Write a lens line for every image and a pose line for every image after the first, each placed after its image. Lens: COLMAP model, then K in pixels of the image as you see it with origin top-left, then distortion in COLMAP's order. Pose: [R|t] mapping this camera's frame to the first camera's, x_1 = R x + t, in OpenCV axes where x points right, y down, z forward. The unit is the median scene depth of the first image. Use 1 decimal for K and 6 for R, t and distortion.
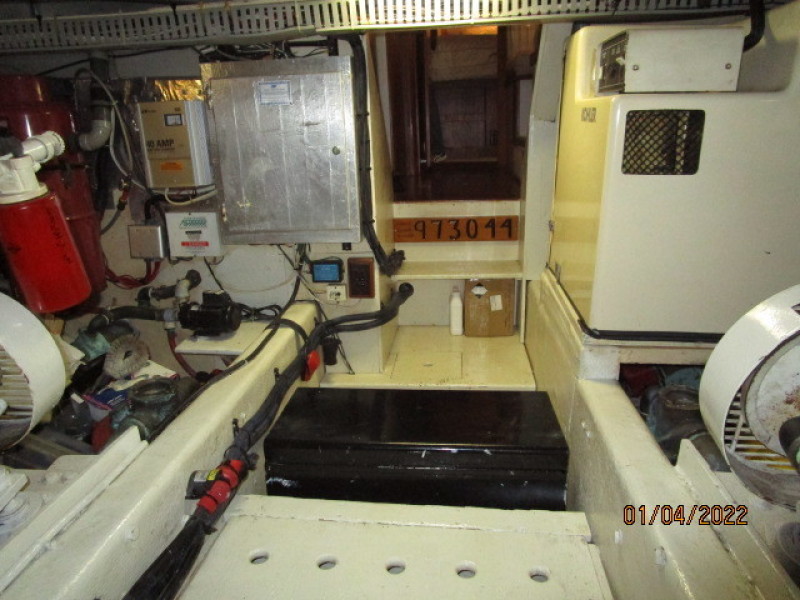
lens RADIAL K [[565.6, 0, 395.3], [0, 565.6, 305.8], [0, 0, 1]] dist [-0.024537, -0.004195]
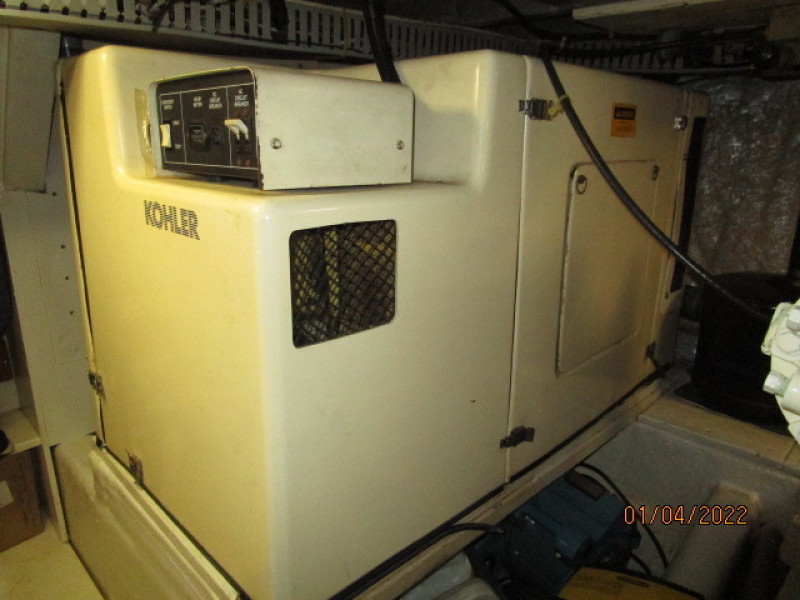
lens RADIAL K [[565.6, 0, 402.5], [0, 565.6, 301.6], [0, 0, 1]] dist [-0.024537, -0.004195]
pose [[0.627171, -0.181217, 0.757507, 0.068045], [0.215972, 0.974882, 0.054407, -0.228171], [-0.748340, 0.129478, 0.650556, 0.474721]]
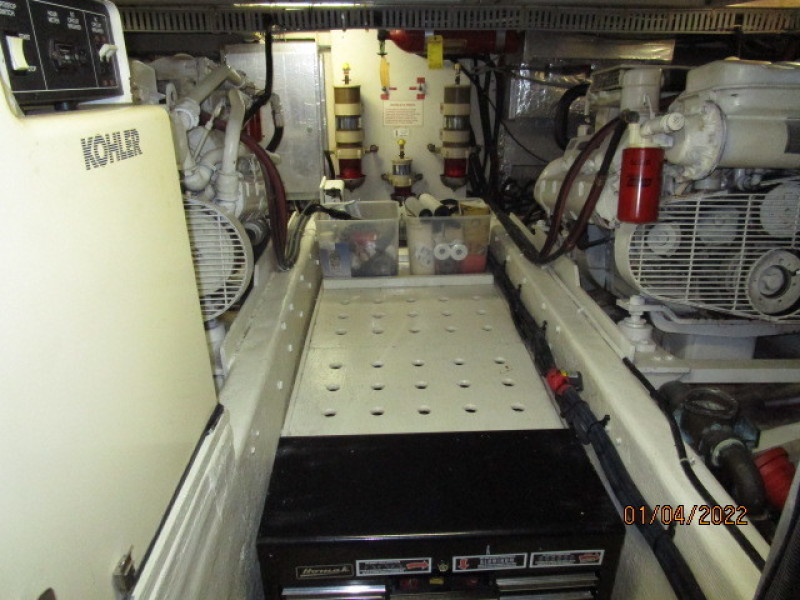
lens RADIAL K [[565.6, 0, 398.5], [0, 565.6, 299.5], [0, 0, 1]] dist [-0.024537, -0.004195]
pose [[-0.988542, 0.085802, -0.124185, 0.160579], [-0.013039, 0.771106, 0.636573, -0.505373], [0.150379, 0.630899, -0.761152, 1.368868]]
